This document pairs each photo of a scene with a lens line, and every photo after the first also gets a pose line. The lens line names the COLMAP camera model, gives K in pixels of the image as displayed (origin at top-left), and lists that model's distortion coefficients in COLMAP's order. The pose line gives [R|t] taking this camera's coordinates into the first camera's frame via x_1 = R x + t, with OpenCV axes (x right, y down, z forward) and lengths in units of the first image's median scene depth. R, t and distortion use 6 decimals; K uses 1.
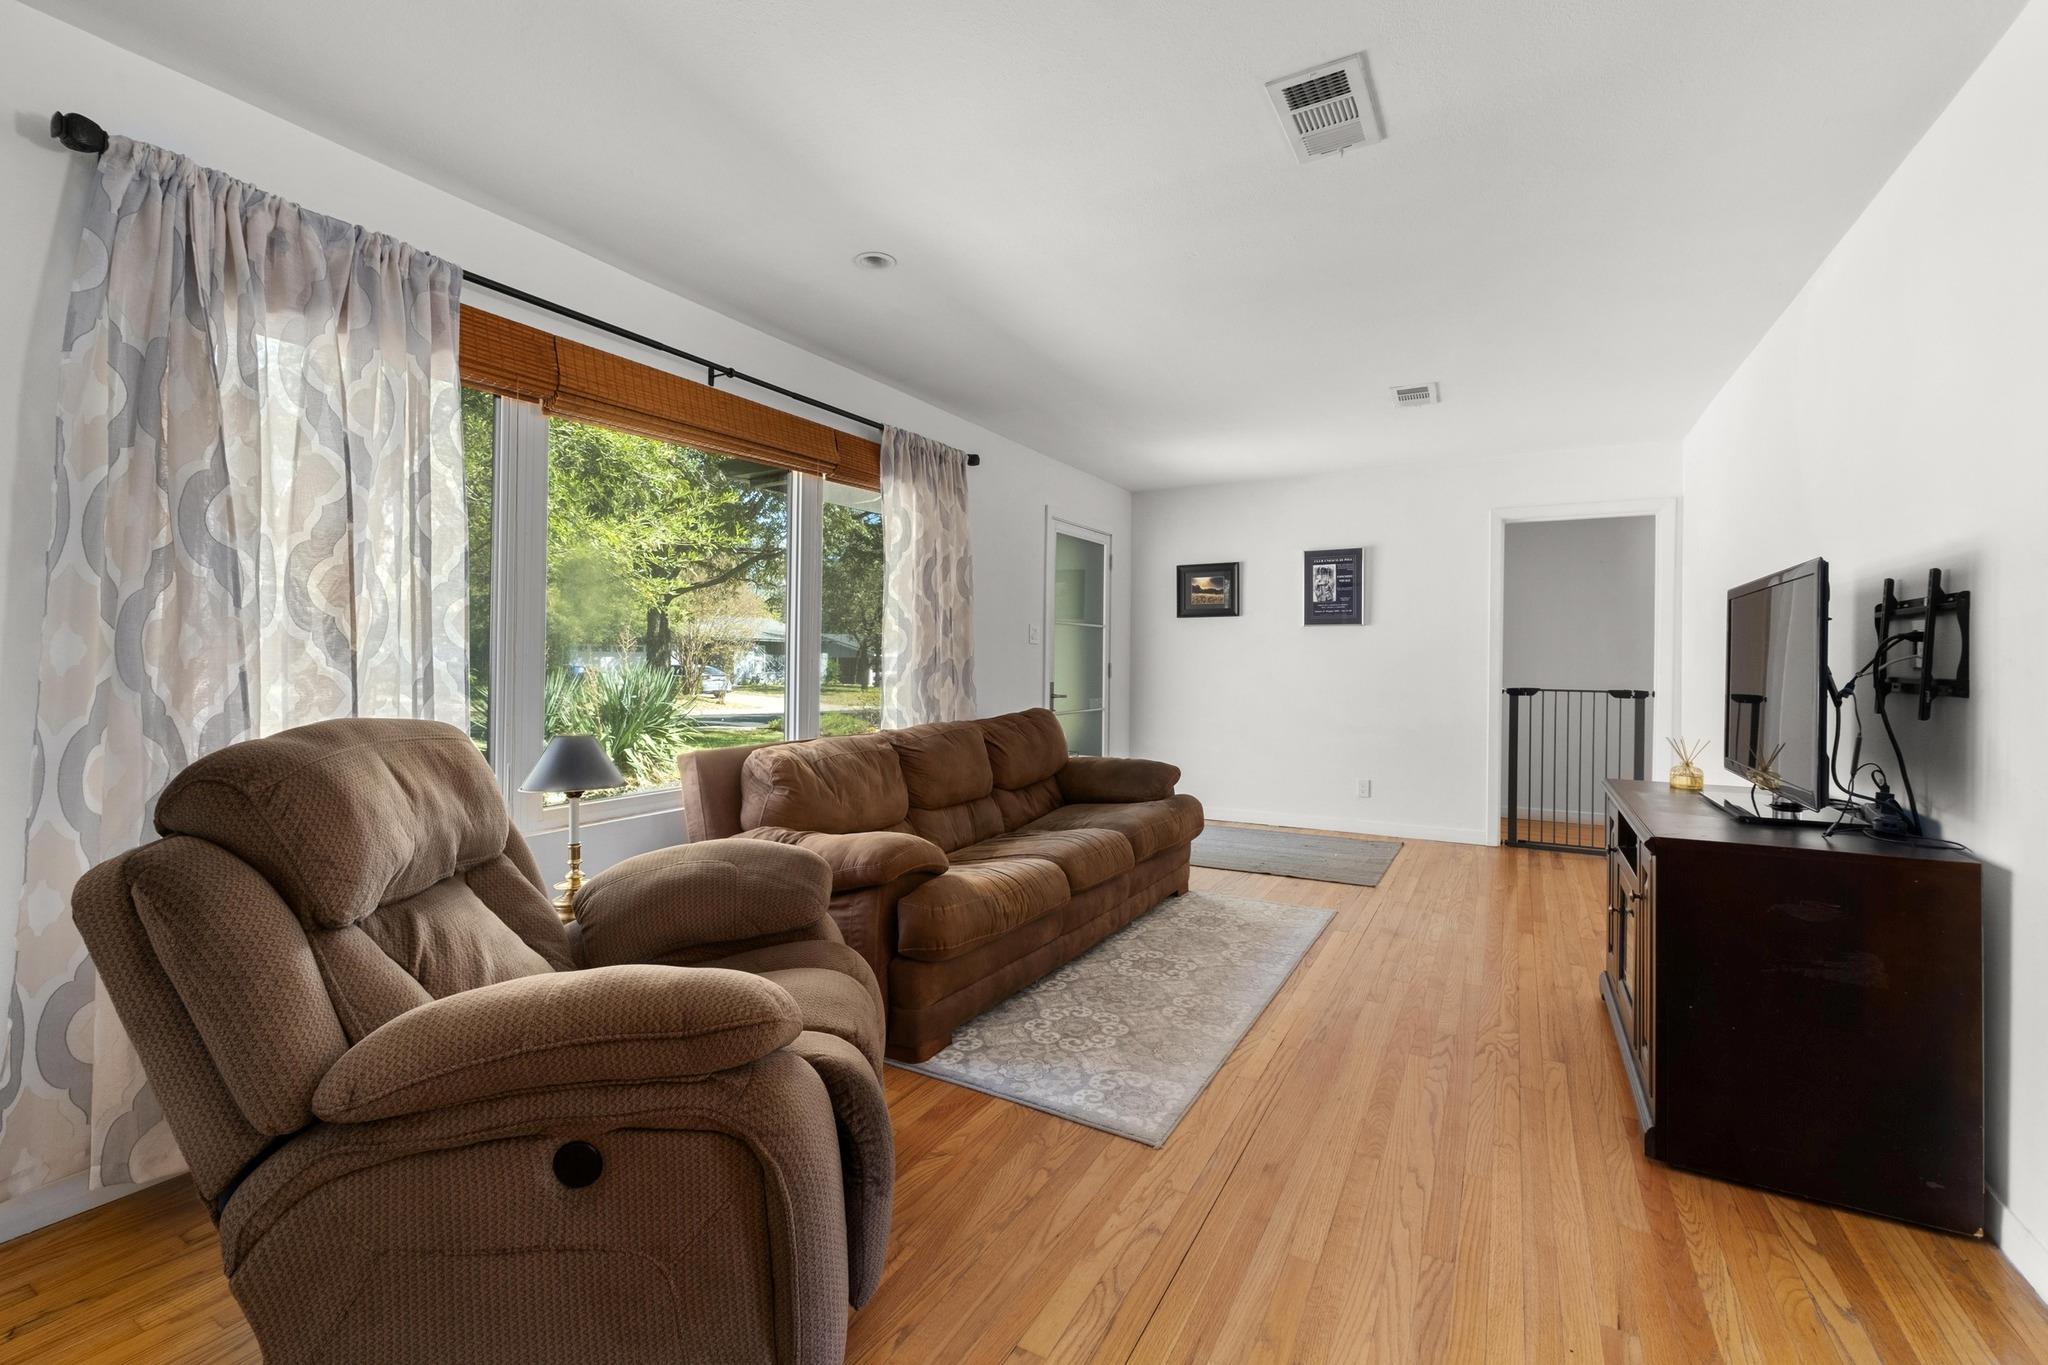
lens RADIAL K [[883.0, 0, 1031.5], [0, 883.0, 672.6], [0, 0, 1]] dist [-0.000528, -0.000009]
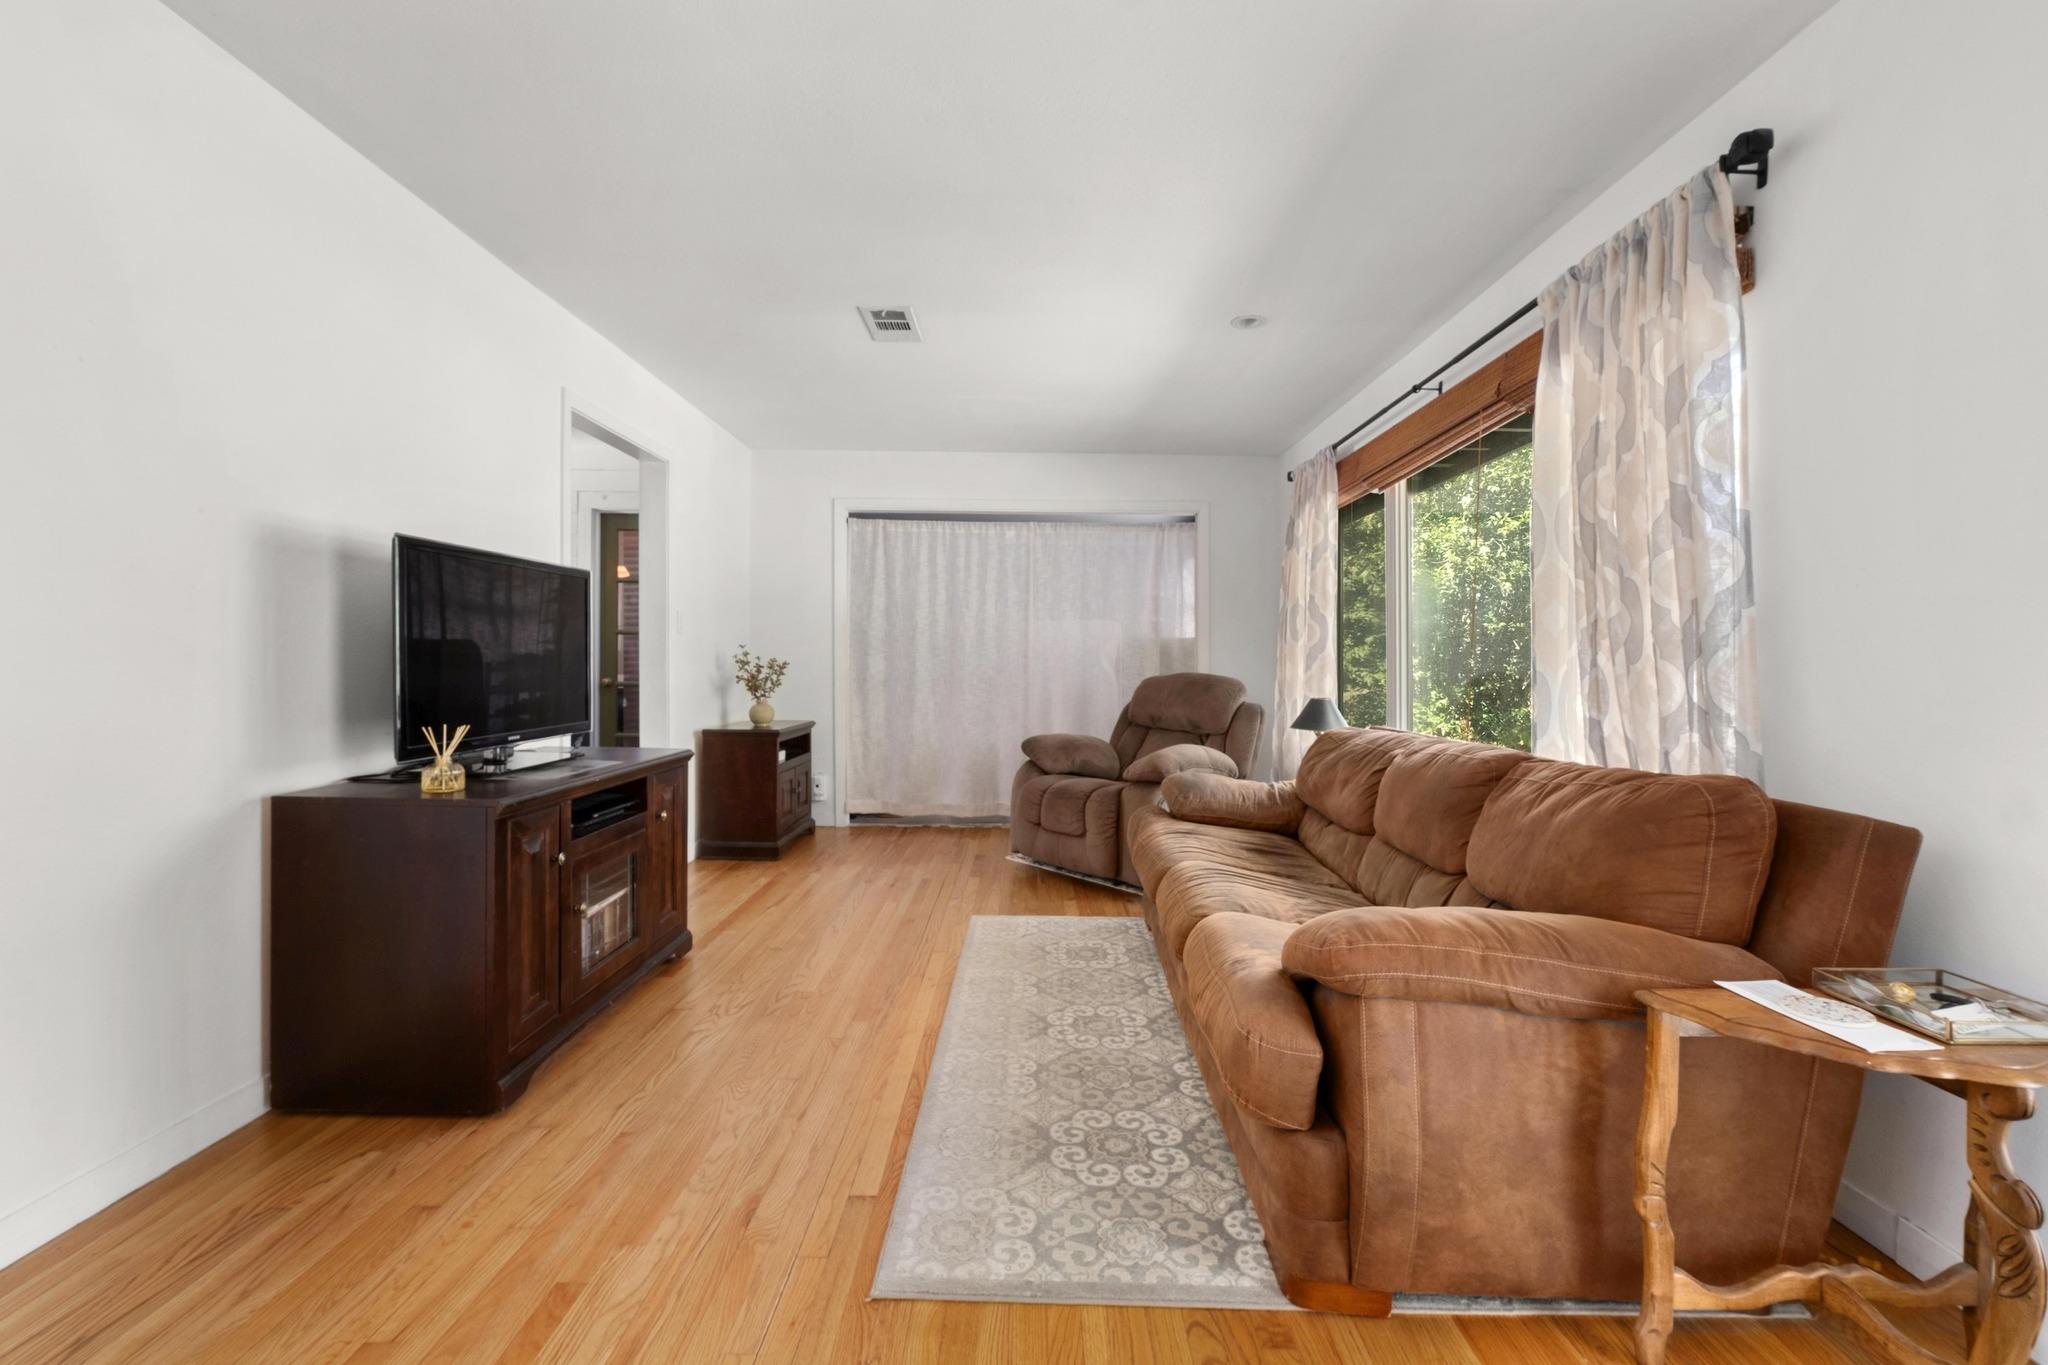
lens RADIAL K [[883.0, 0, 1027.7], [0, 883.0, 673.2], [0, 0, 1]] dist [-0.000528, -0.000009]
pose [[-0.882800, -0.000080, -0.469748, 0.604426], [-0.004557, 0.999954, 0.008392, 0.008239], [0.469726, 0.009549, -0.882760, 1.781517]]
